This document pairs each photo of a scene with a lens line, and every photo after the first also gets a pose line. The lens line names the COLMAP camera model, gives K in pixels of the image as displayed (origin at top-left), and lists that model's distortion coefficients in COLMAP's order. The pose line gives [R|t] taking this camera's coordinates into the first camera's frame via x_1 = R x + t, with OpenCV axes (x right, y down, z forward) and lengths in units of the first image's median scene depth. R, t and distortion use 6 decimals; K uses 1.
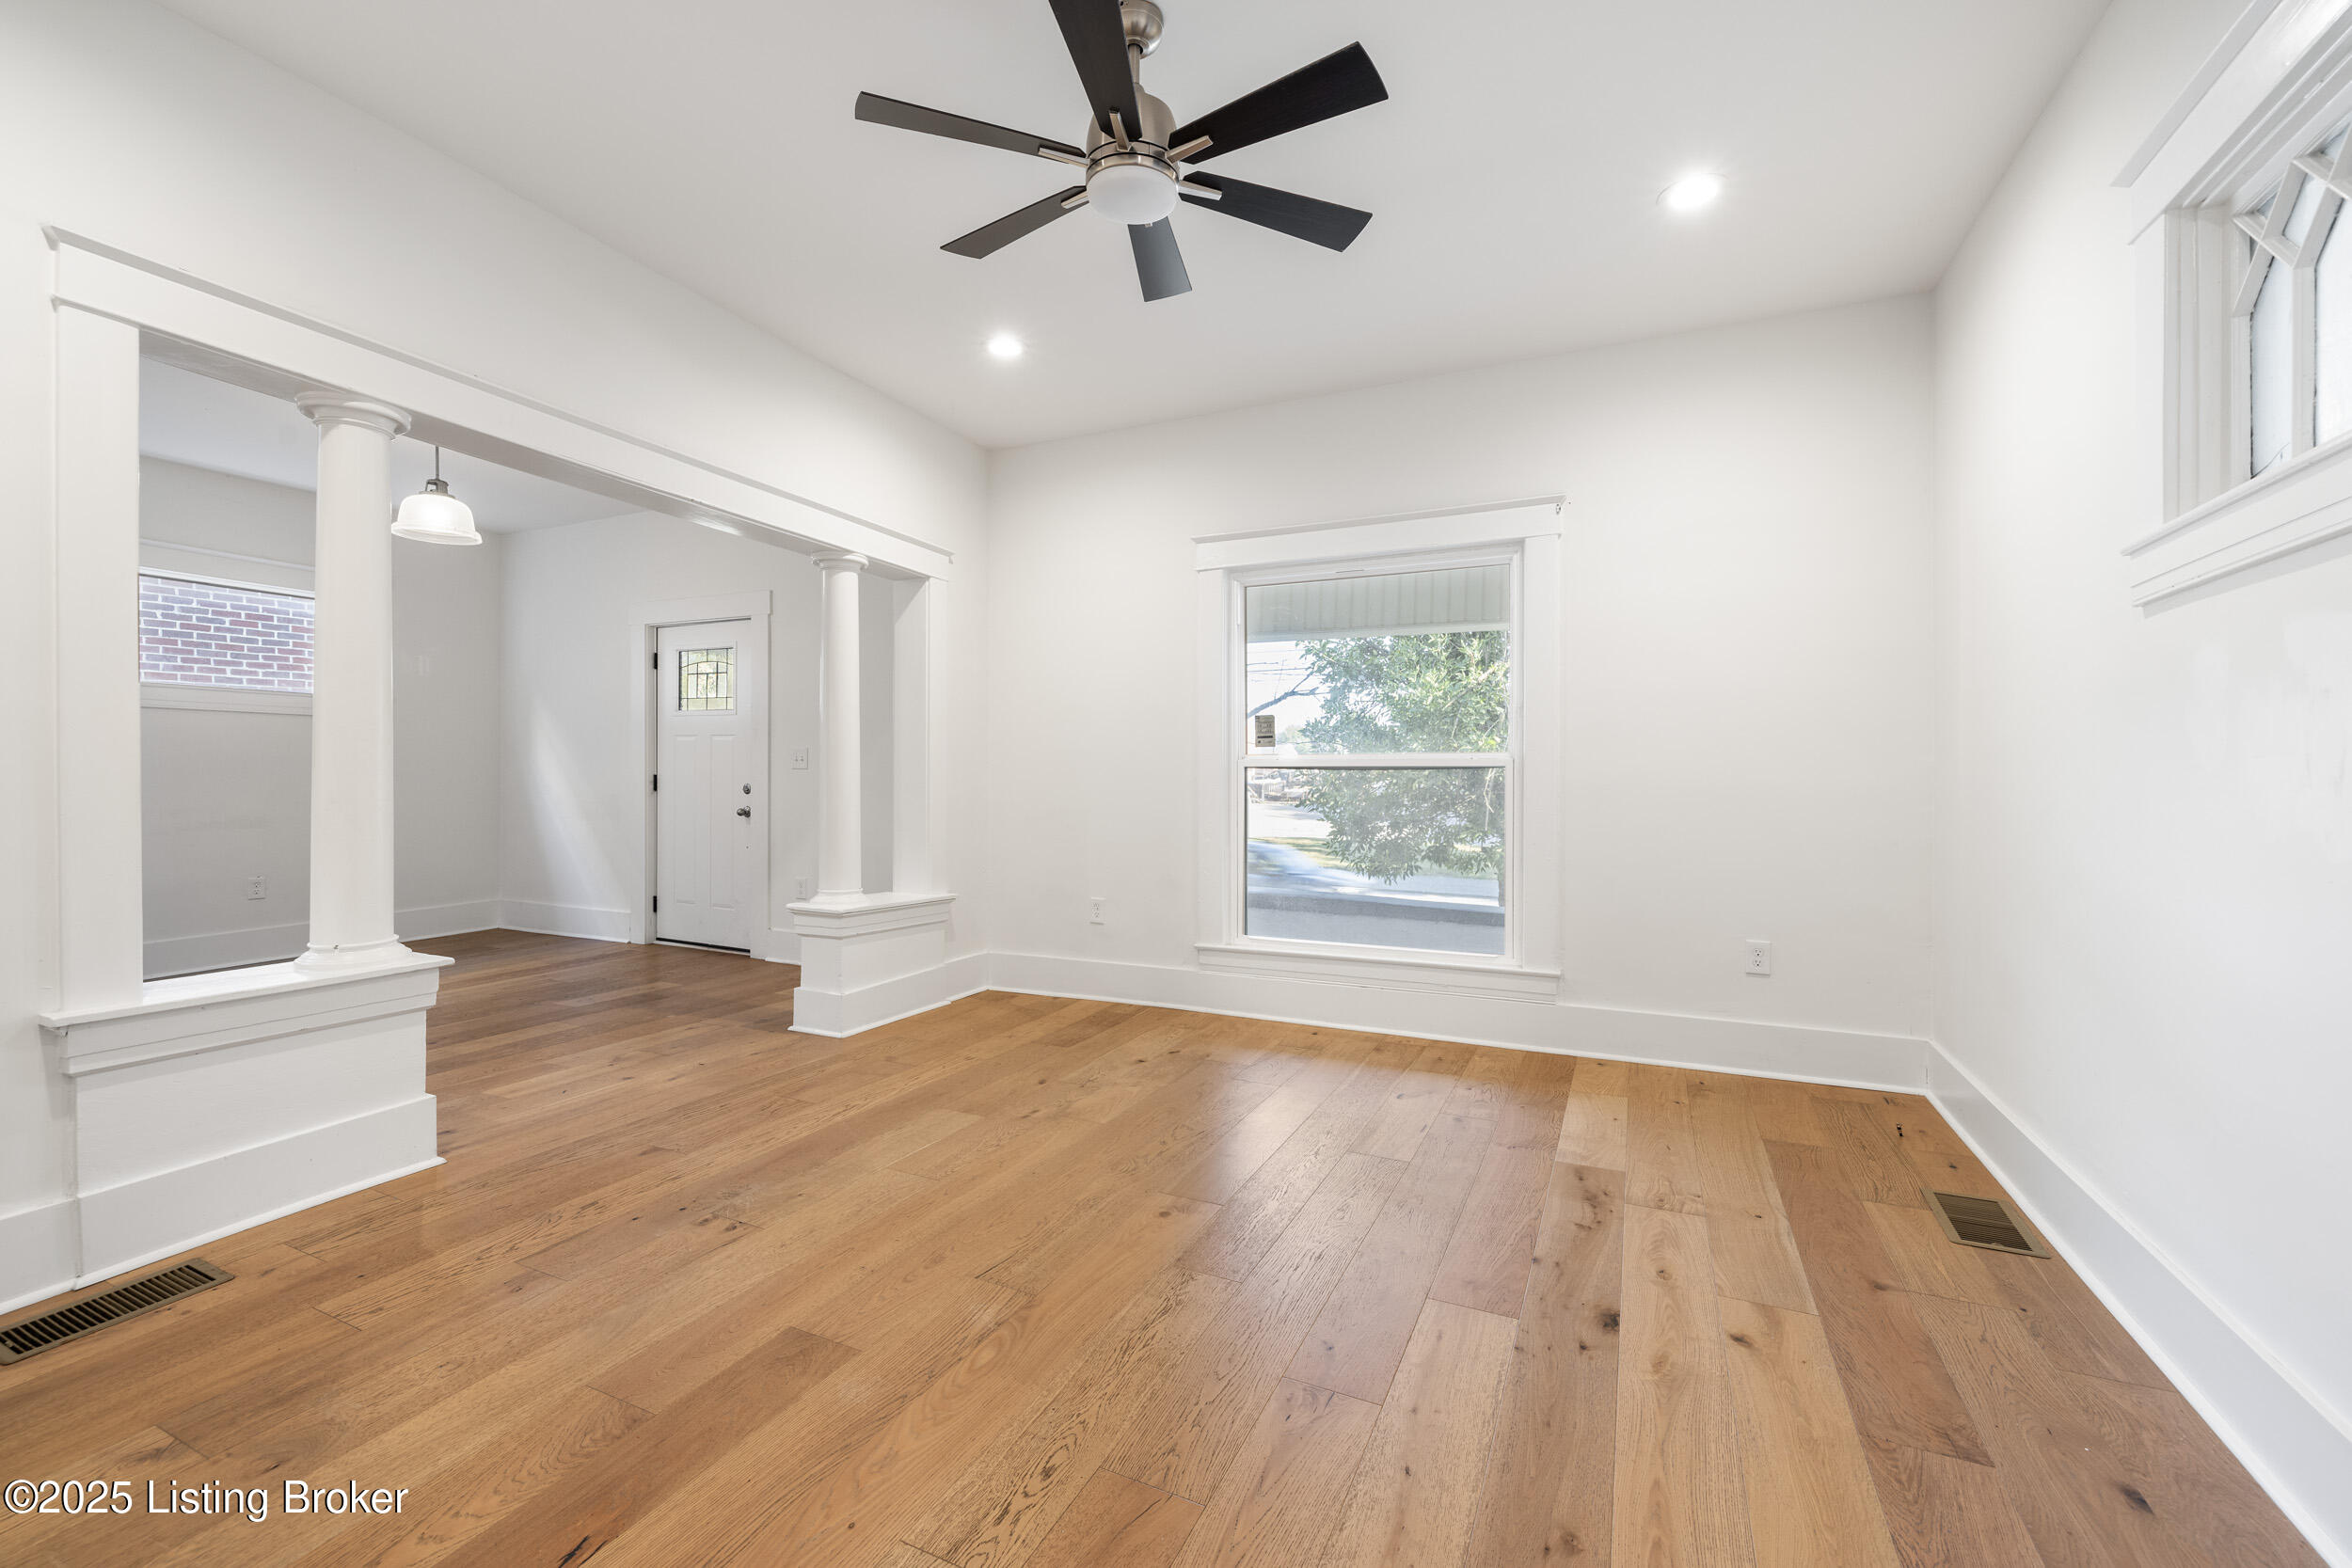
lens RADIAL K [[986.3, 0, 1170.8], [0, 986.3, 780.9], [0, 0, 1]] dist [0.000223, -0.000716]
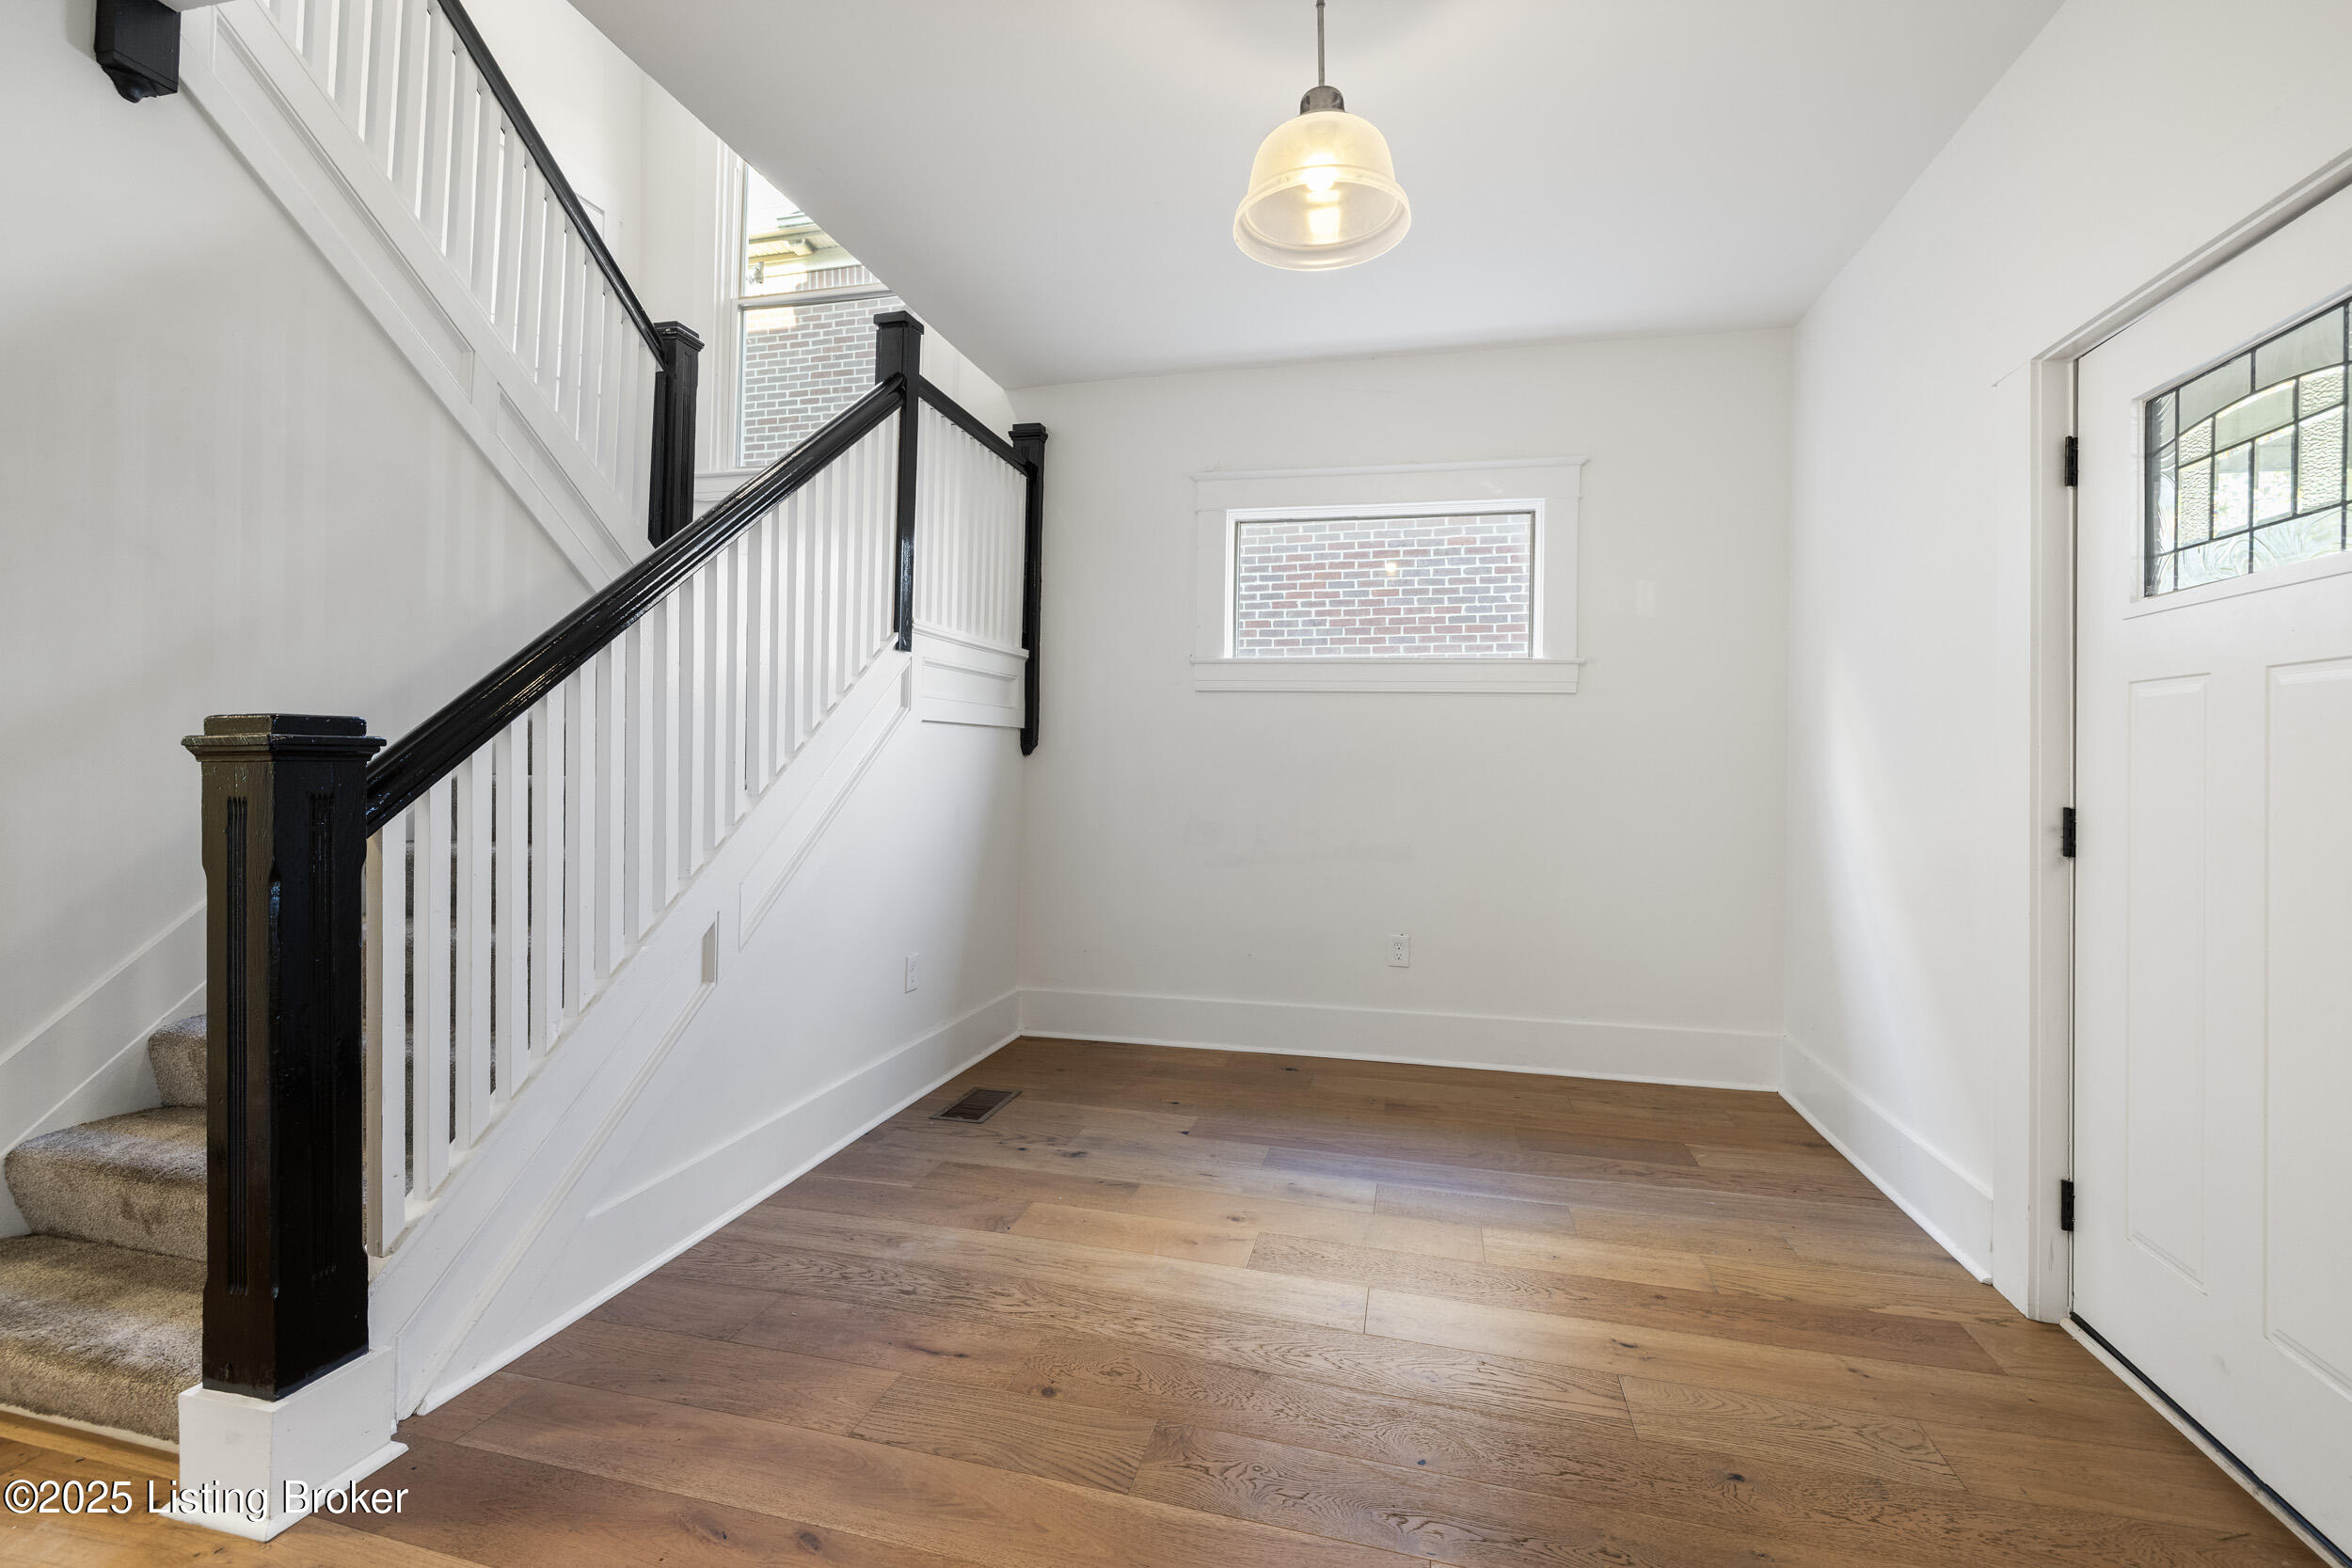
lens RADIAL K [[986.3, 0, 1187.0], [0, 986.3, 754.9], [0, 0, 1]] dist [0.000223, -0.000716]
pose [[0.204914, -0.008750, -0.978741, -0.454565], [-0.019494, 0.999725, -0.013019, -0.024175], [0.978586, 0.021747, 0.204687, 1.118158]]
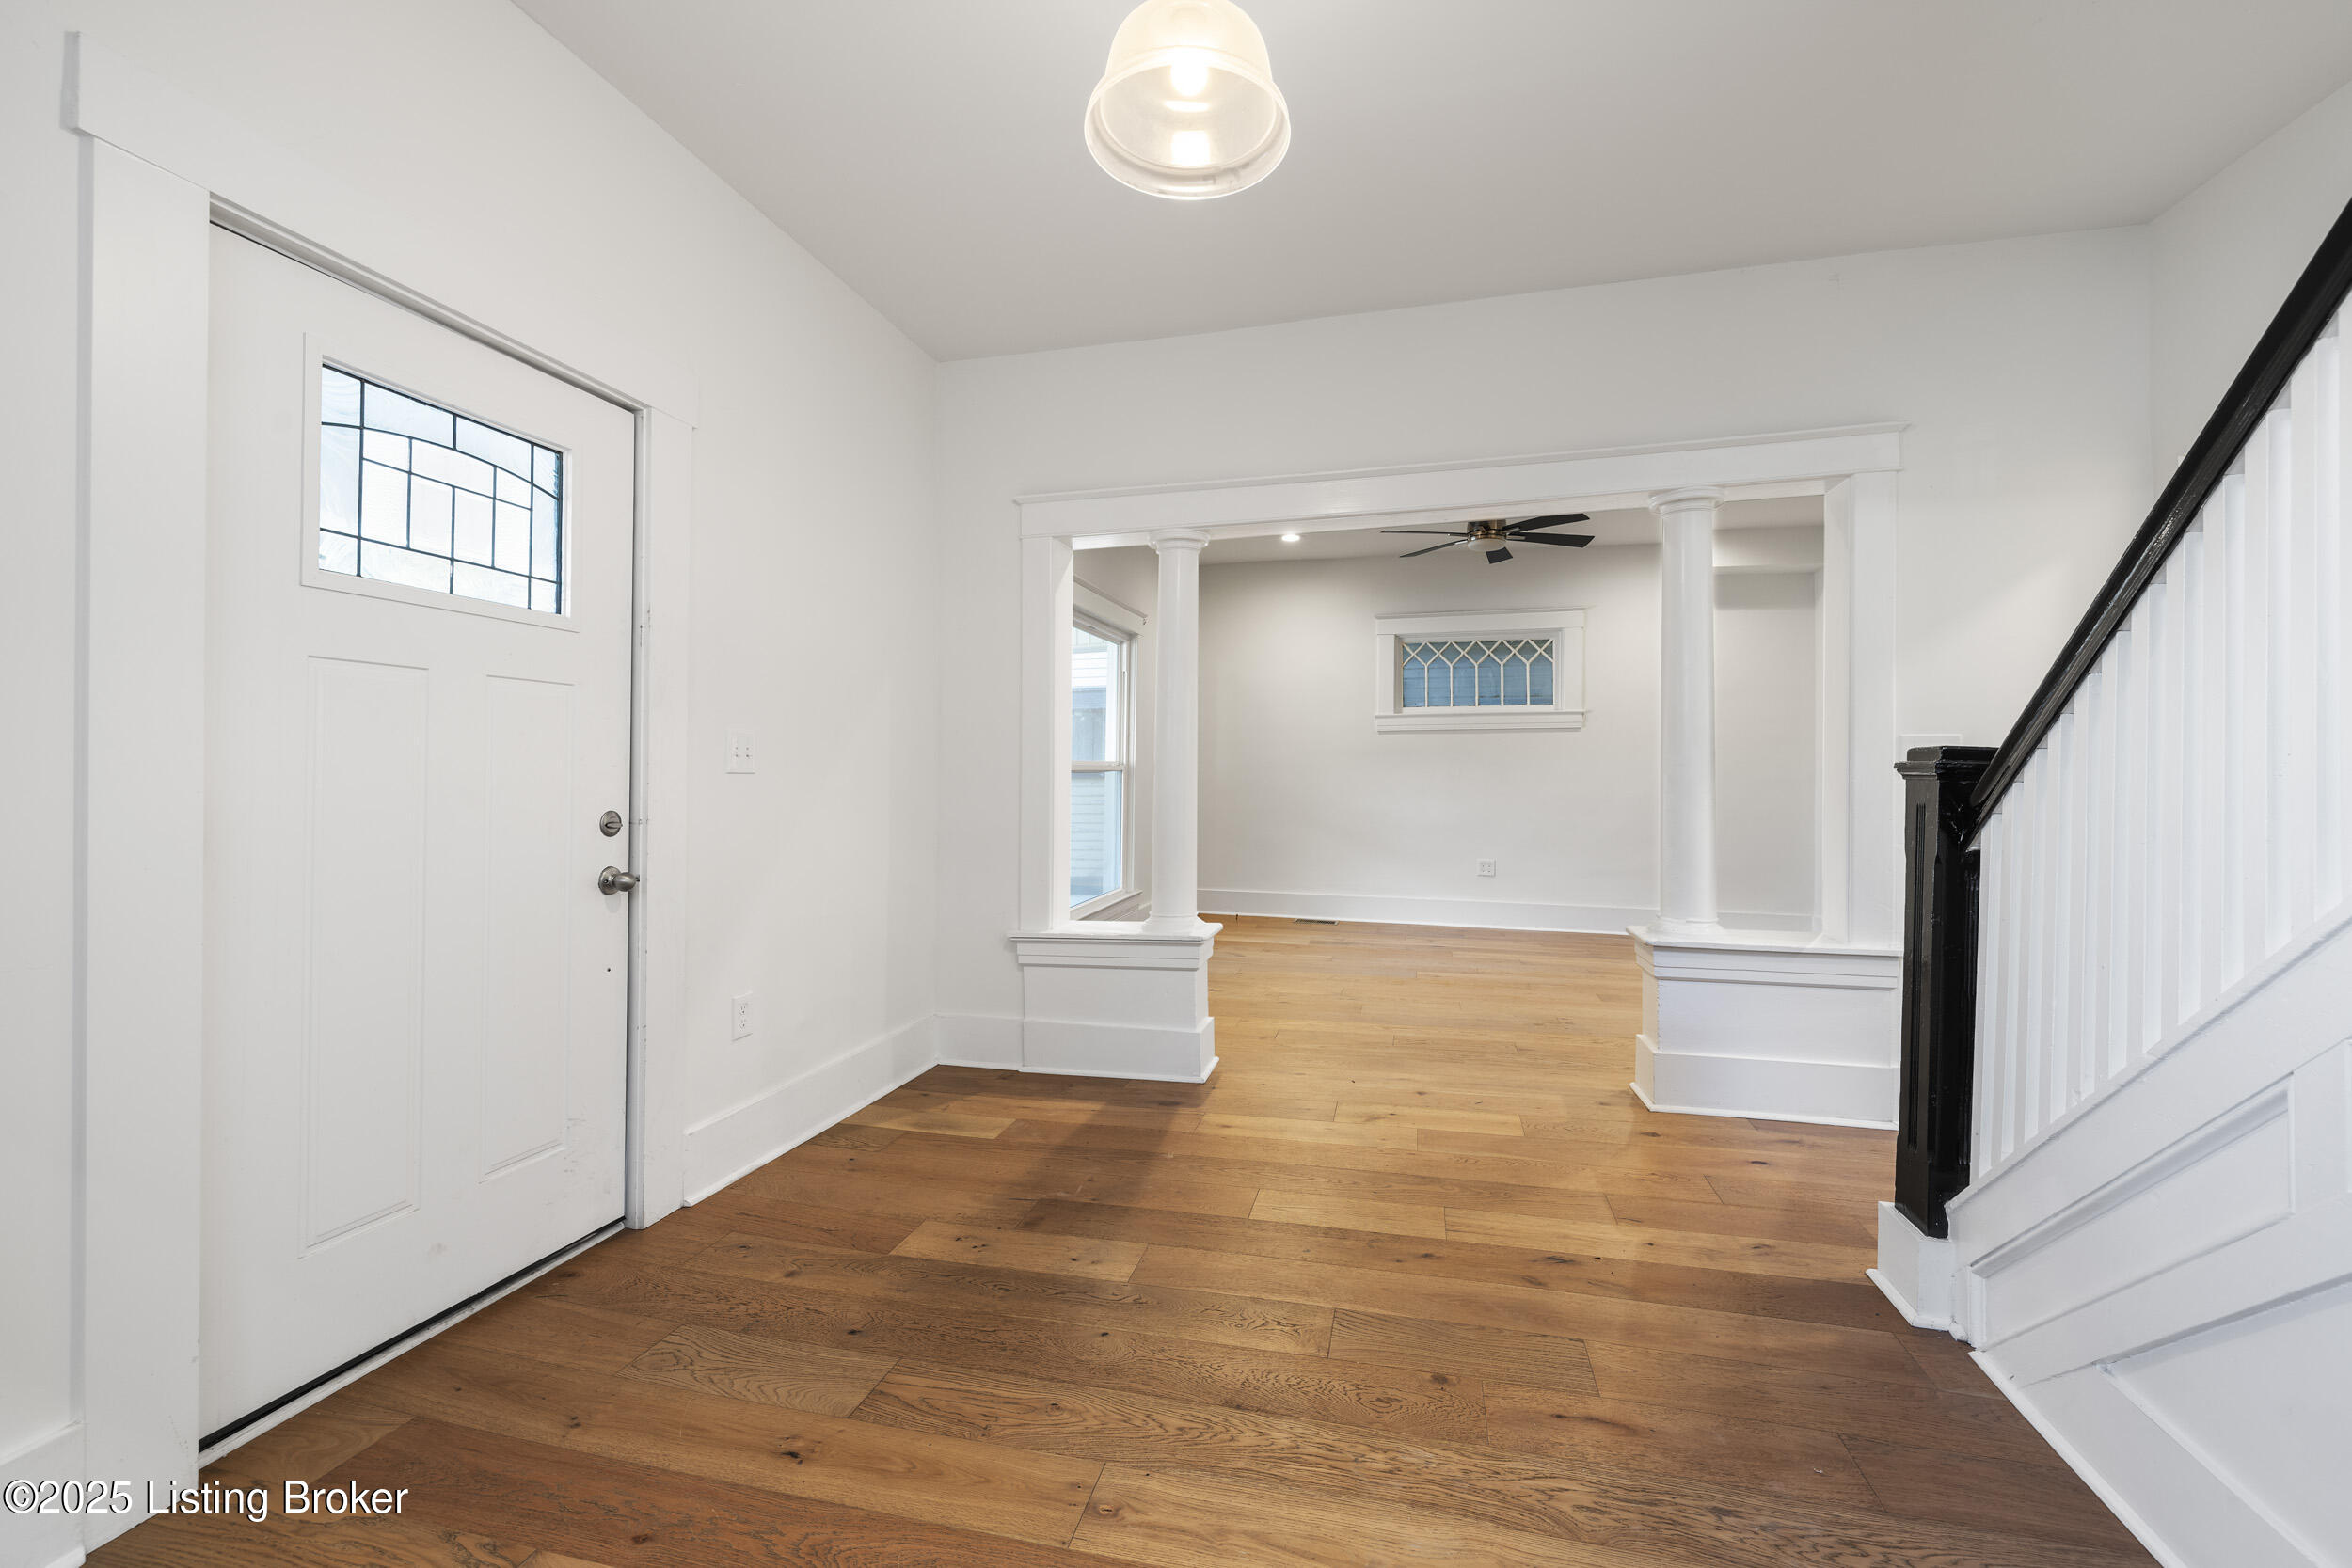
lens RADIAL K [[986.3, 0, 1179.9], [0, 986.3, 769.7], [0, 0, 1]] dist [0.000223, -0.000716]
pose [[-0.207454, -0.012446, 0.978166, -1.412238], [-0.001441, 0.999922, 0.012417, -0.031070], [-0.978244, 0.001167, -0.207456, 1.392757]]
